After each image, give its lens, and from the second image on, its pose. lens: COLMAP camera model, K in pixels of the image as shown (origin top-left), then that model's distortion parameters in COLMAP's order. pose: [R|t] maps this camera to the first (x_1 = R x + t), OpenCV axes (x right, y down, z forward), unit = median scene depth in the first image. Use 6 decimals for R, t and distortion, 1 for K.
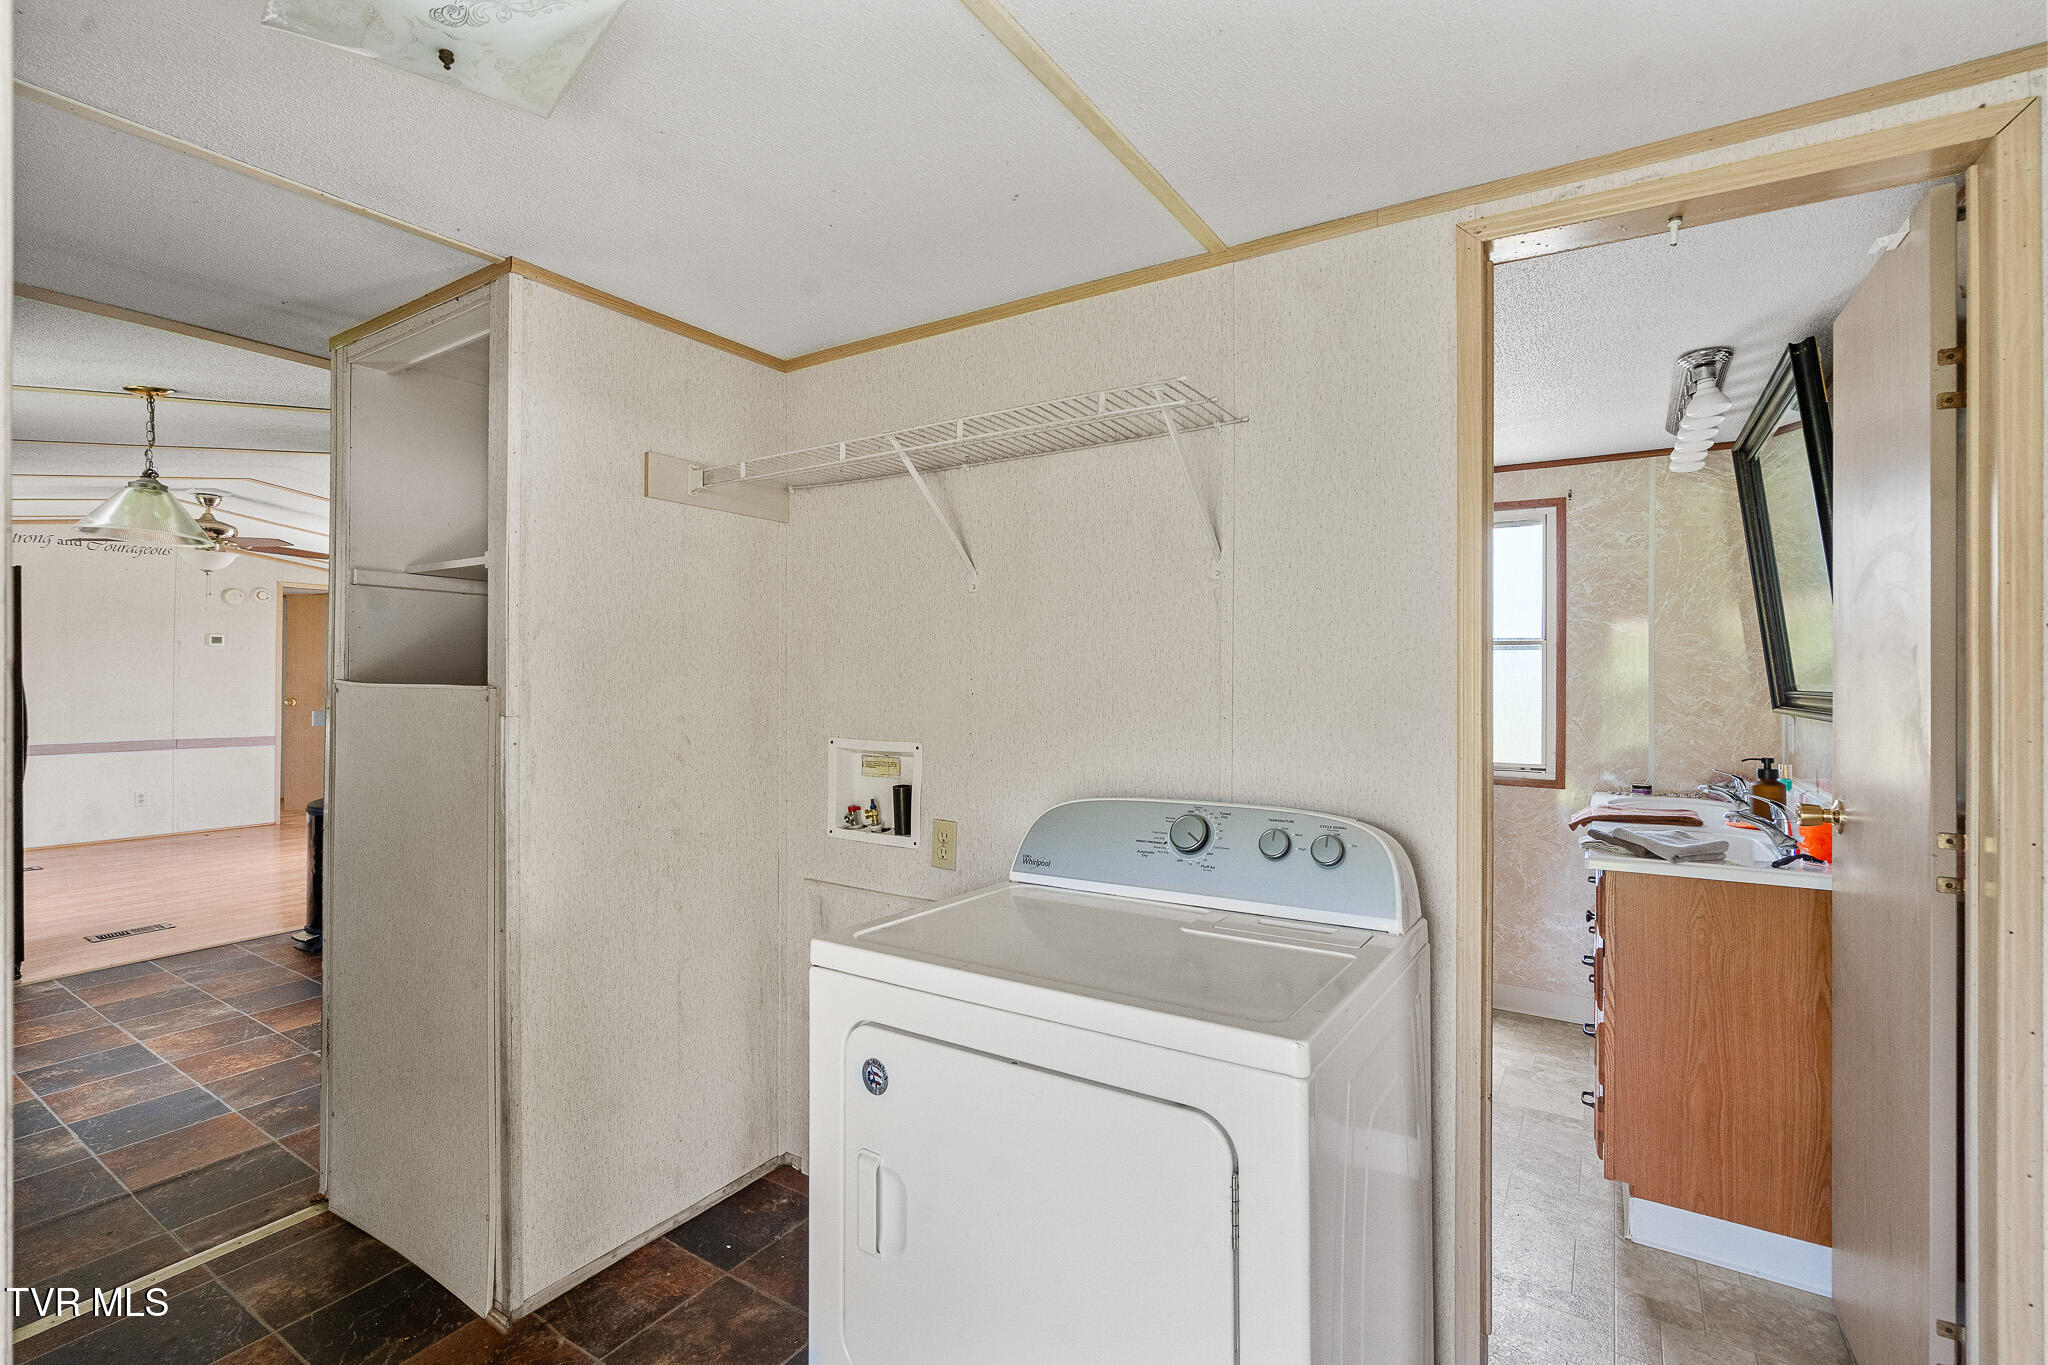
lens RADIAL K [[947.1, 0, 1020.4], [0, 947.1, 663.0], [0, 0, 1]] dist [-0.003011, 0.000762]
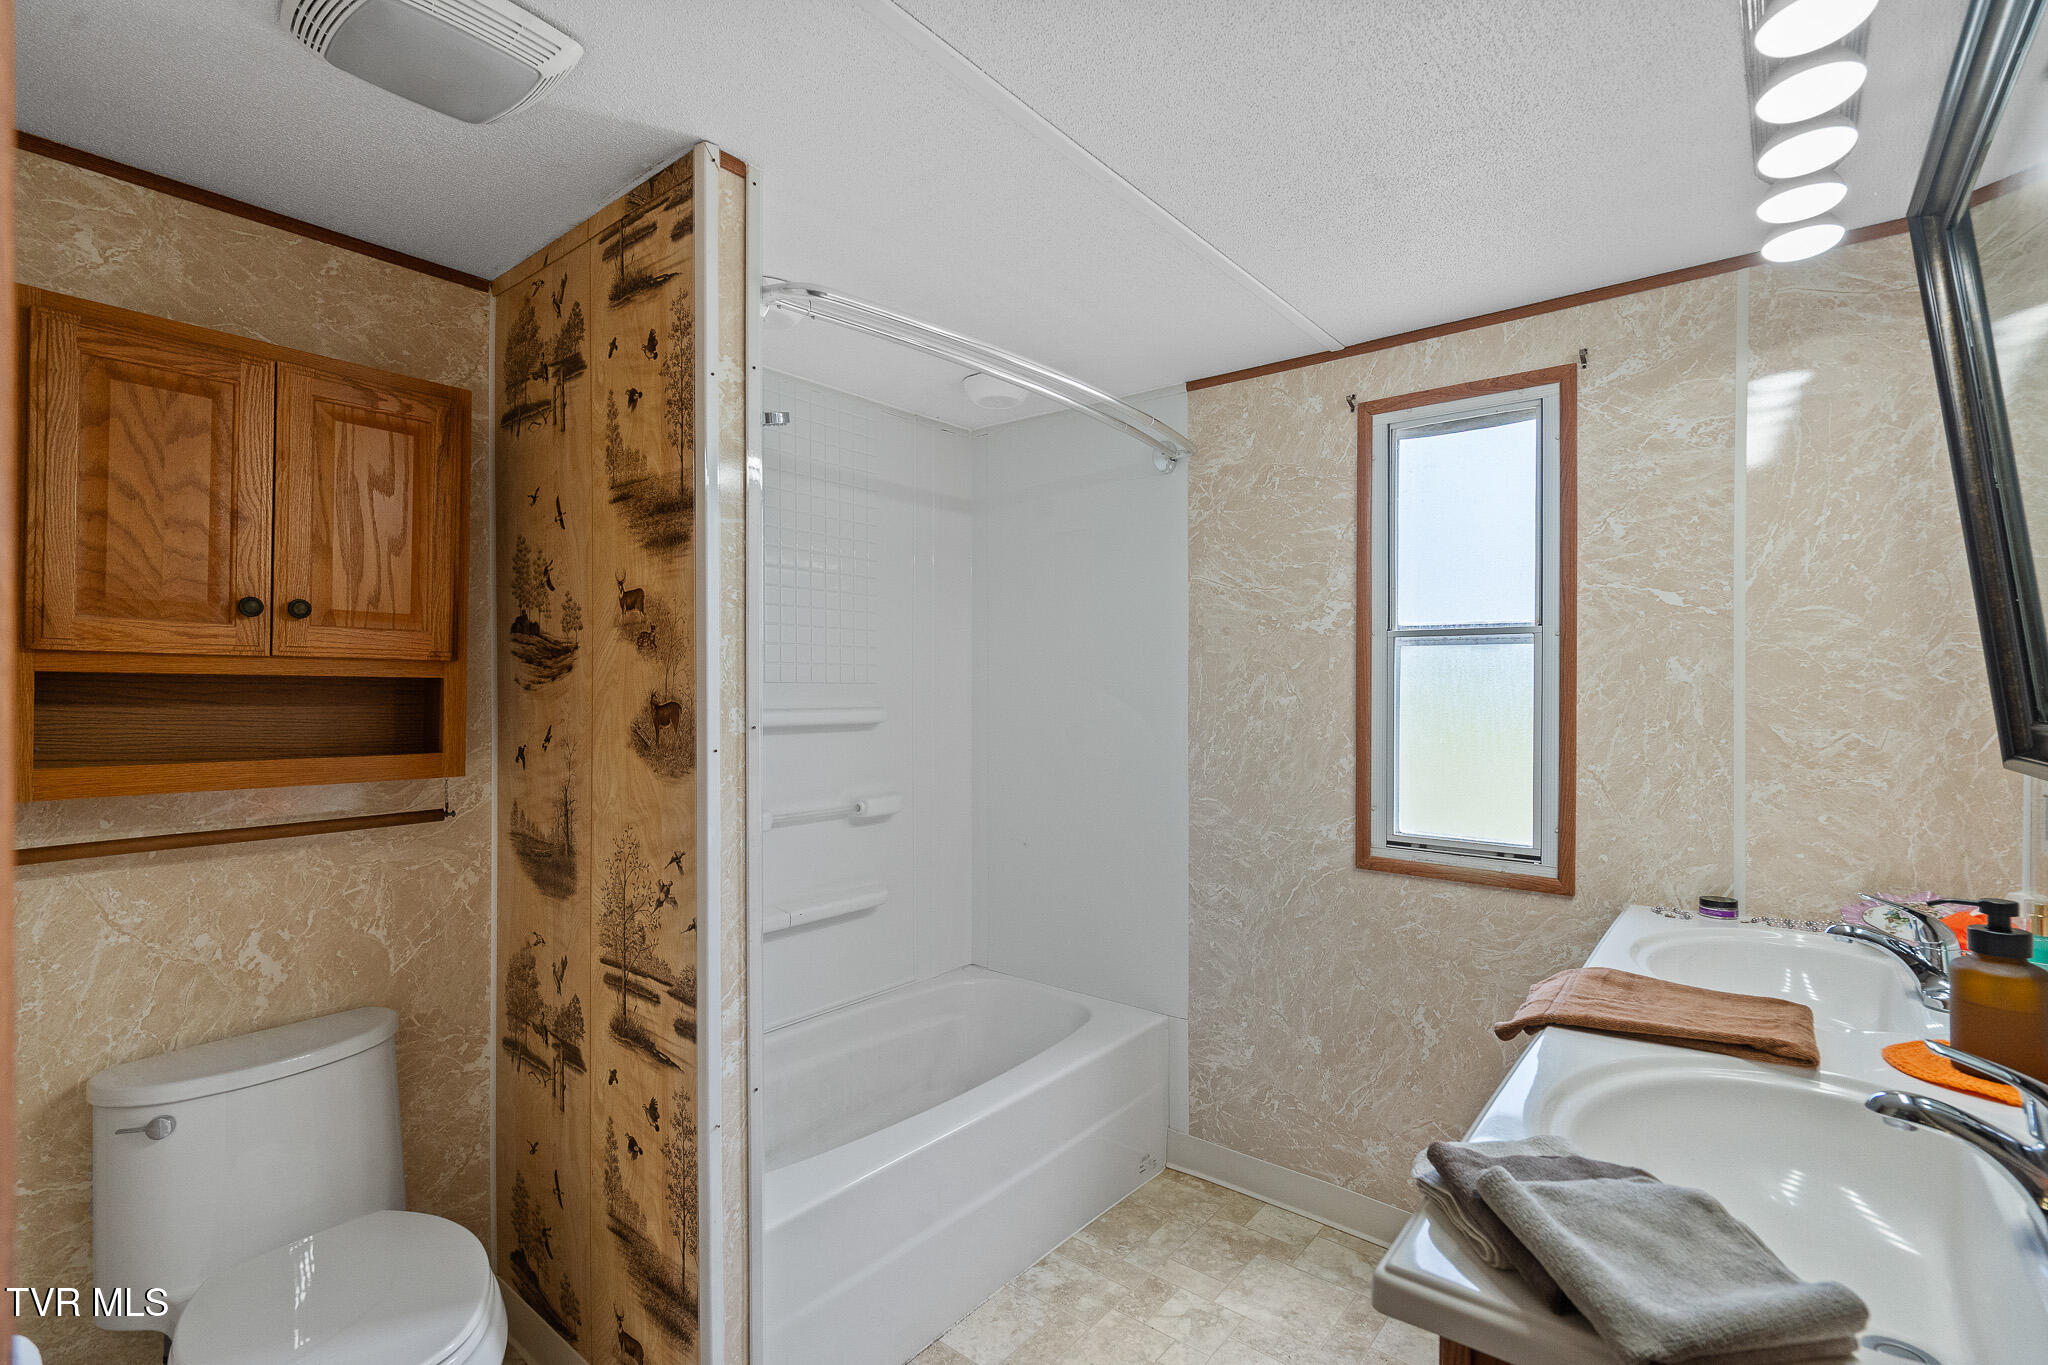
lens RADIAL K [[947.1, 0, 1022.9], [0, 947.1, 685.9], [0, 0, 1]] dist [-0.003011, 0.000762]
pose [[0.993112, -0.007615, -0.116921, 0.326406], [0.008913, 0.999904, 0.010586, 0.002639], [0.116830, -0.011556, 0.993085, 0.423951]]
